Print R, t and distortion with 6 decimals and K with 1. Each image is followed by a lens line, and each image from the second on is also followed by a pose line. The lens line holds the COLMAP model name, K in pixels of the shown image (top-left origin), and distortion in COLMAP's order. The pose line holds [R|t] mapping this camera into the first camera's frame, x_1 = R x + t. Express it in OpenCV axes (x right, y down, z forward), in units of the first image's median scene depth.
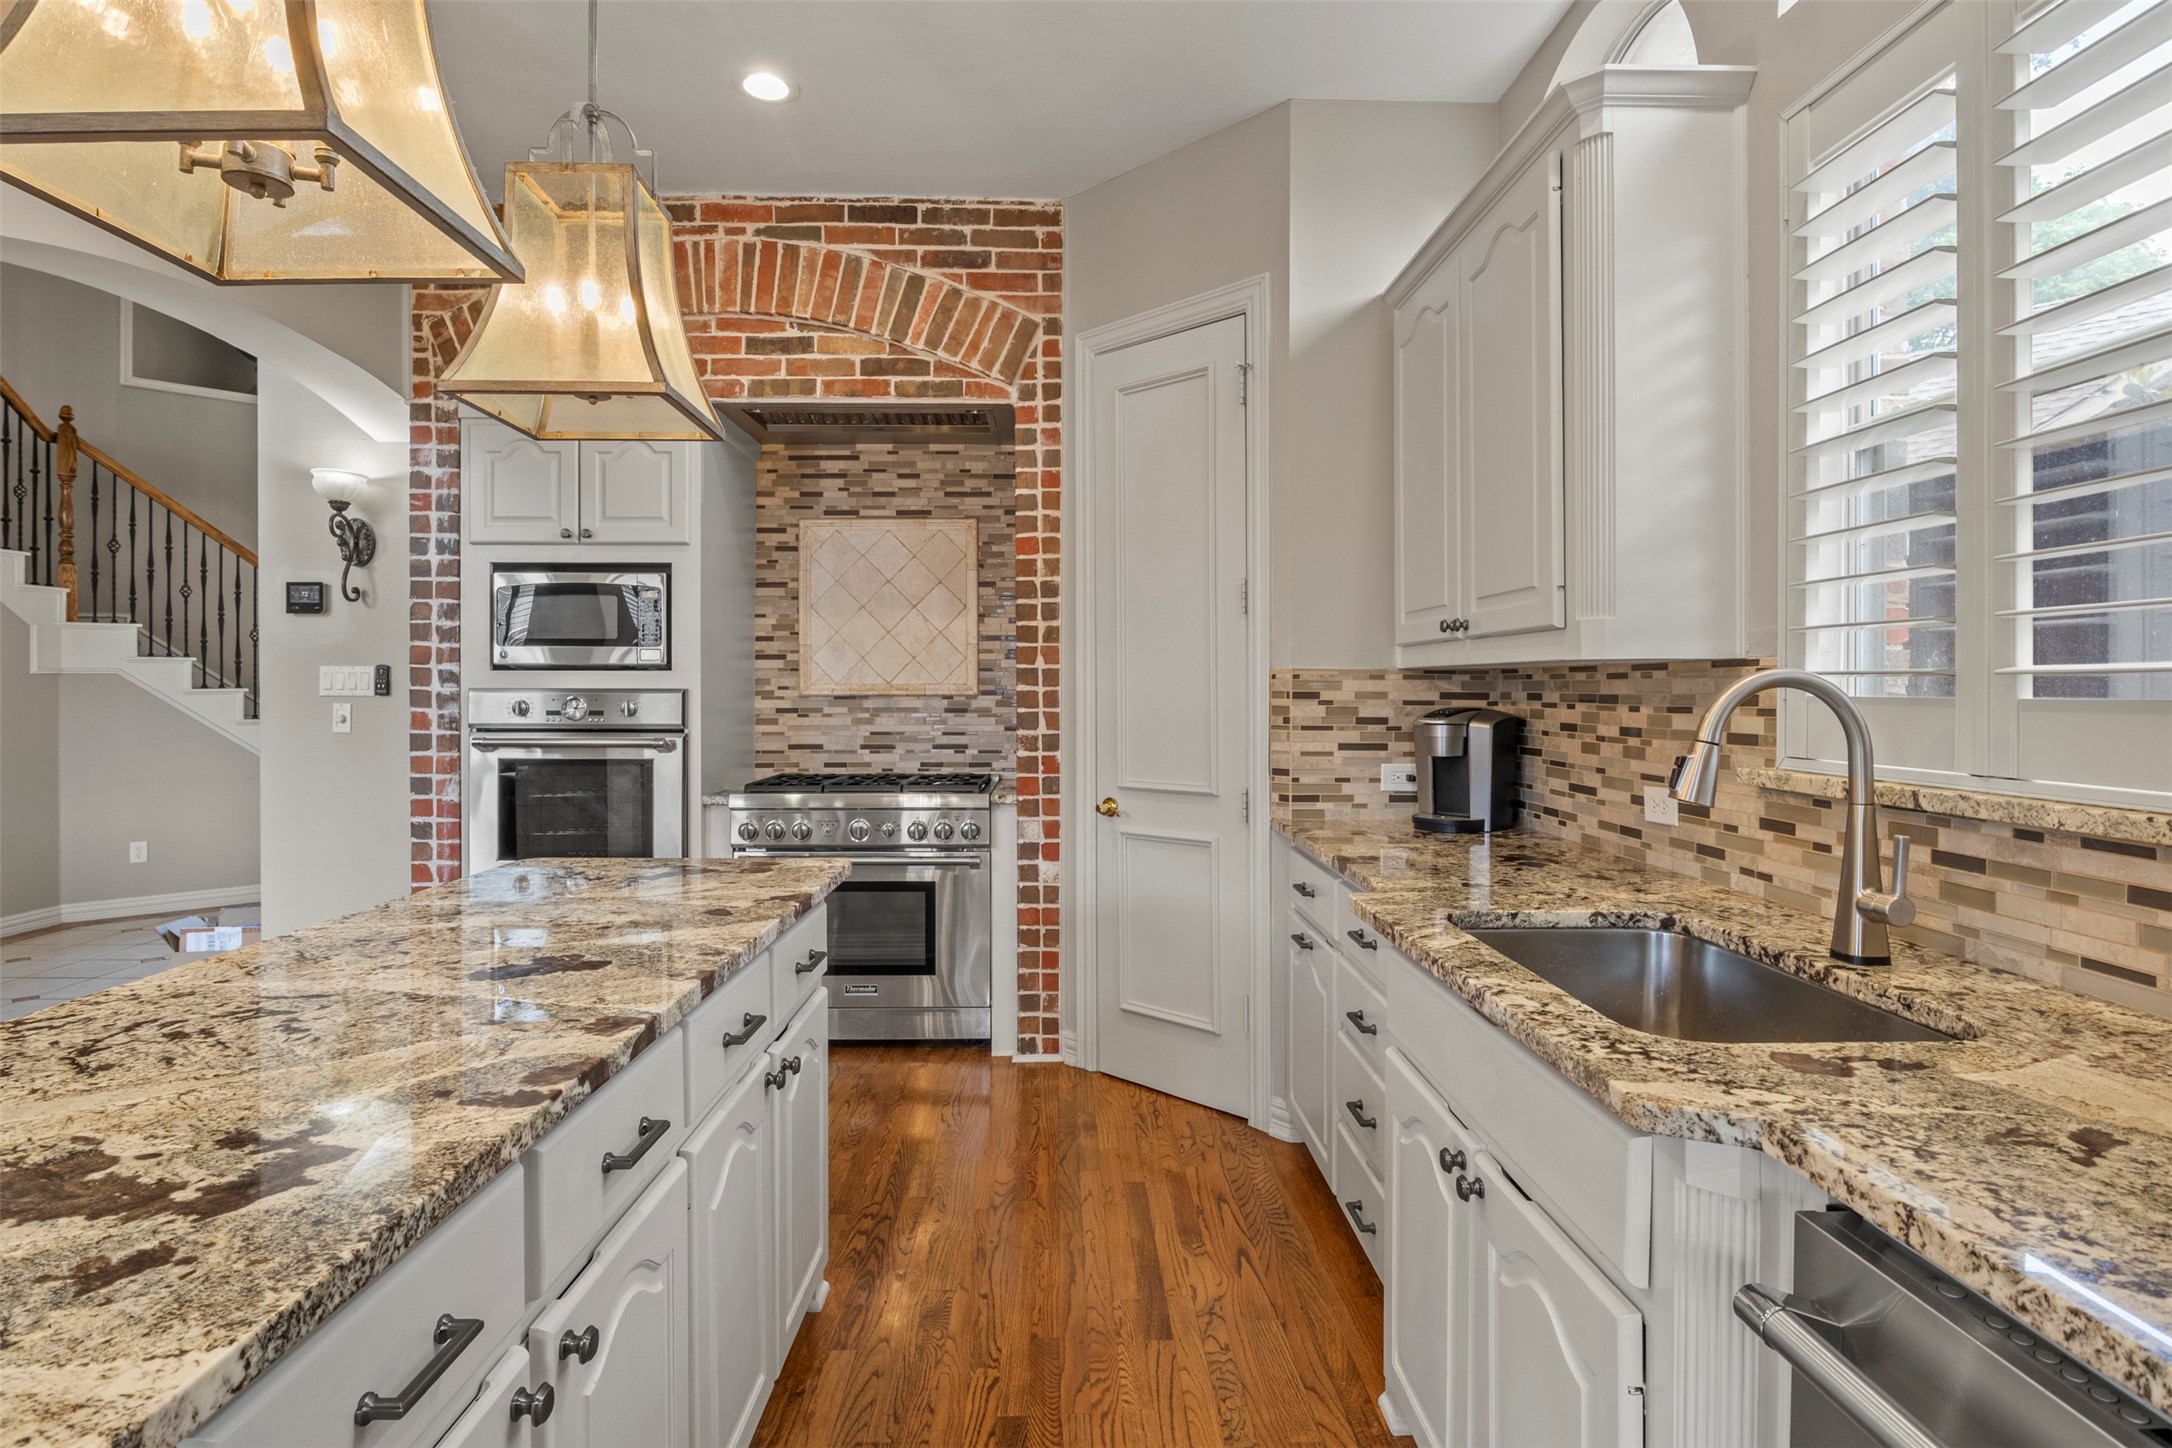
lens RADIAL K [[1105.3, 0, 1077.8], [0, 1105.3, 692.1], [0, 0, 1]] dist [-0.001425, -0.000701]
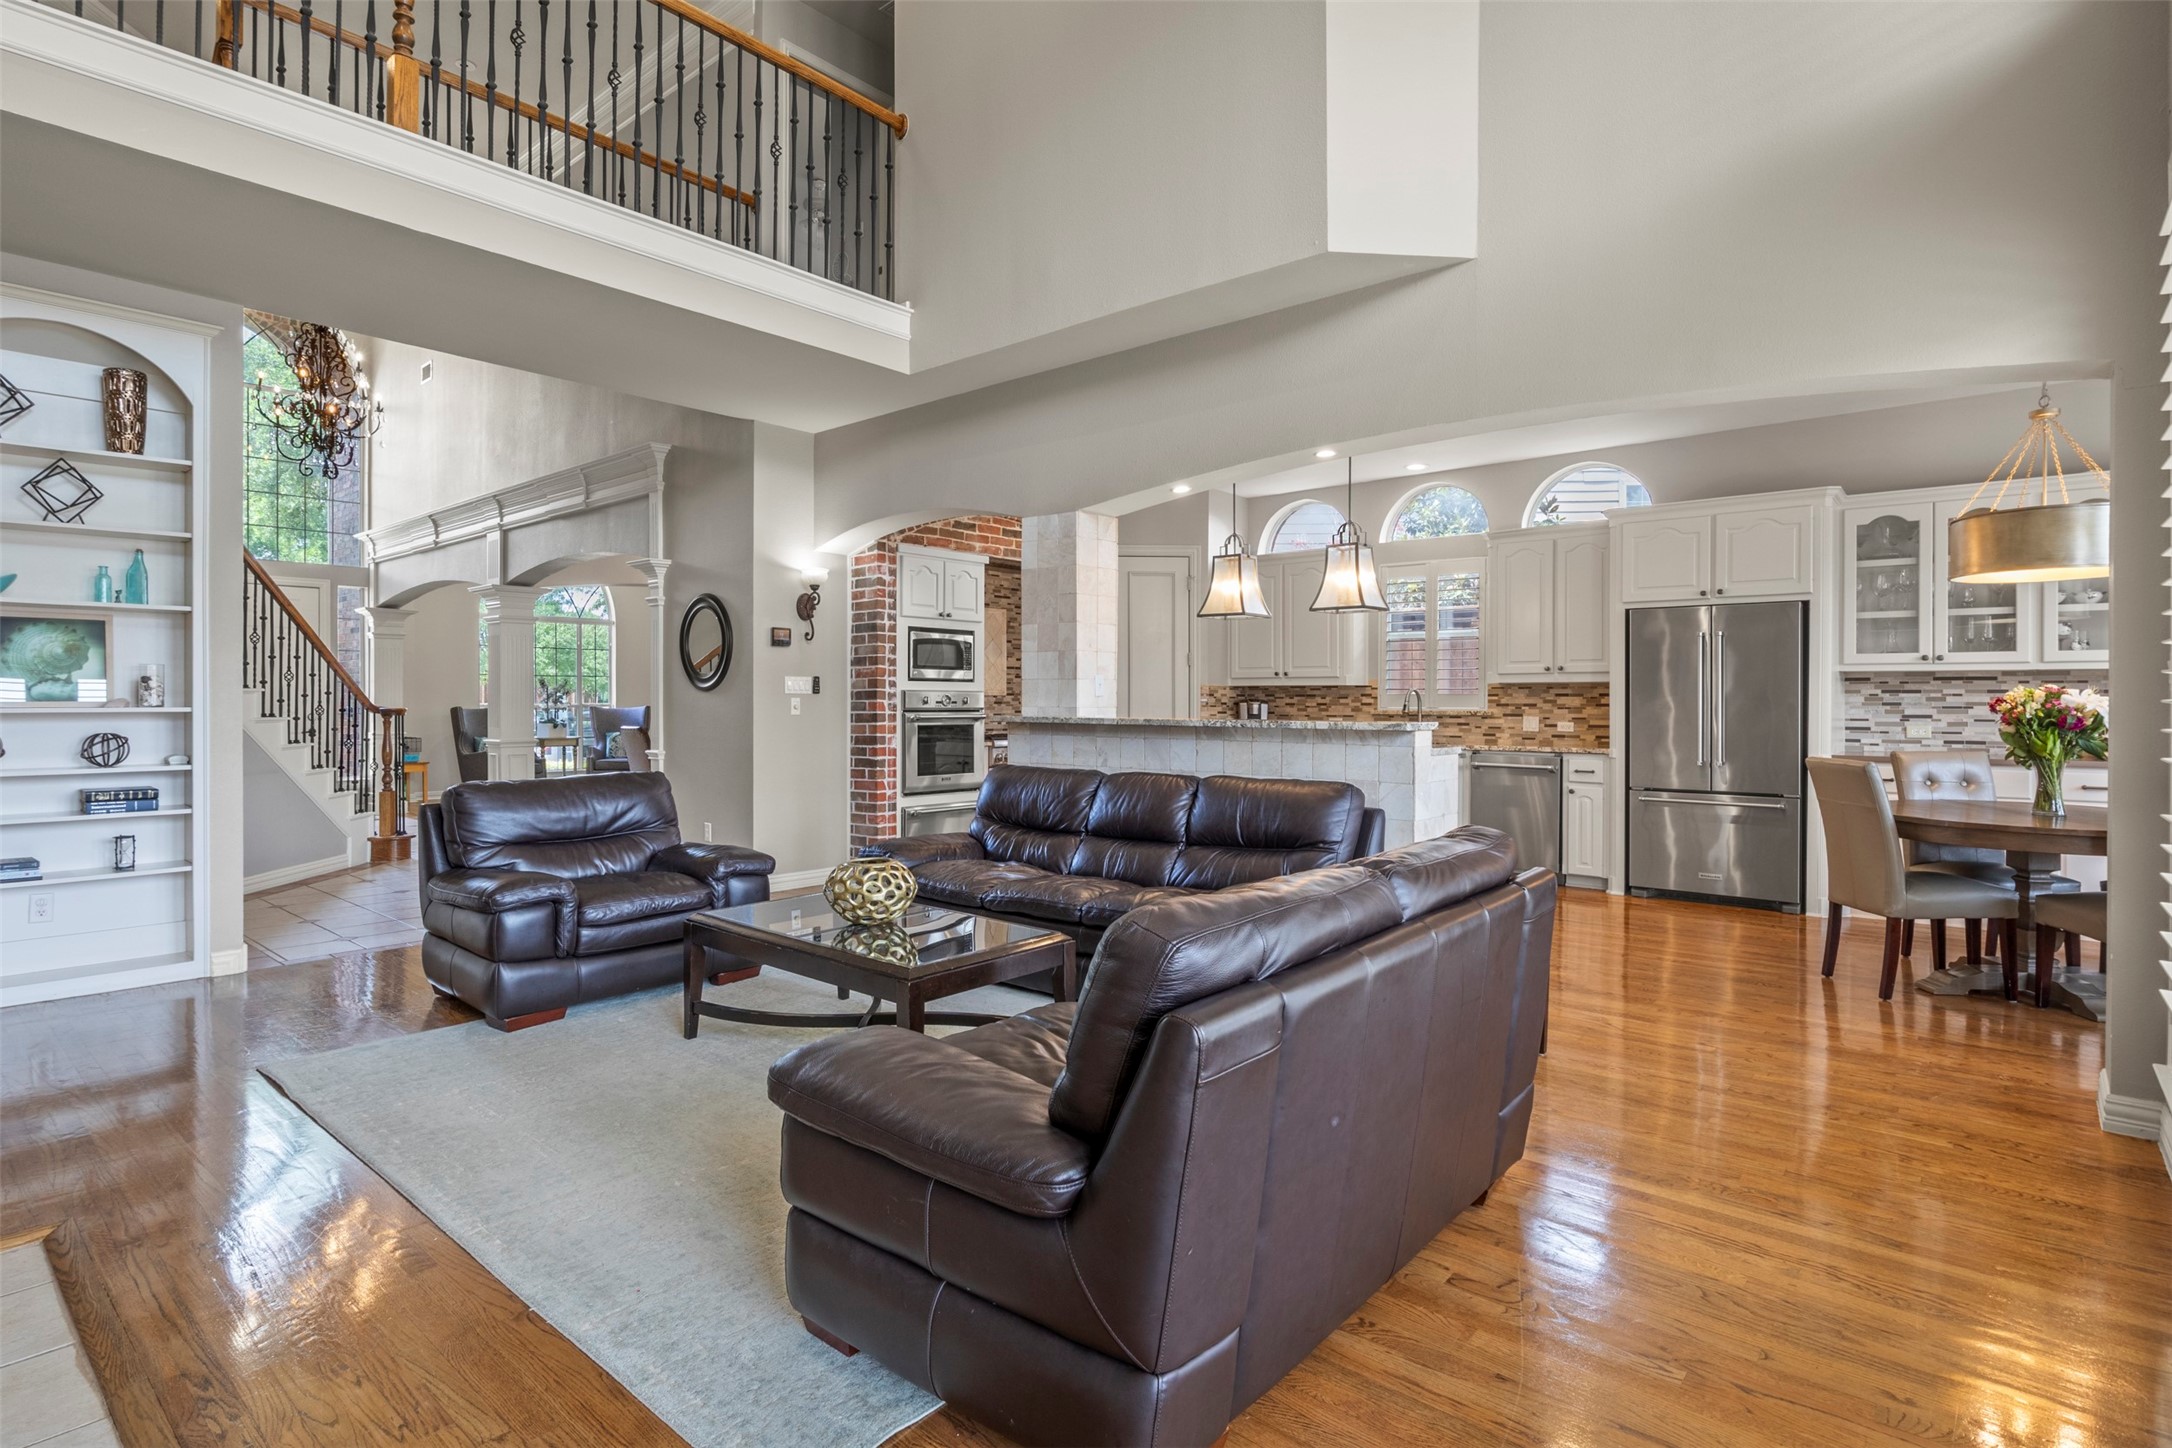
lens RADIAL K [[1105.3, 0, 1092.5], [0, 1105.3, 706.9], [0, 0, 1]] dist [-0.001425, -0.000701]
pose [[0.651156, -0.003481, 0.758936, -2.611287], [0.002113, 0.999994, 0.002774, 0.031109], [-0.758941, -0.000203, 0.651160, -0.766220]]
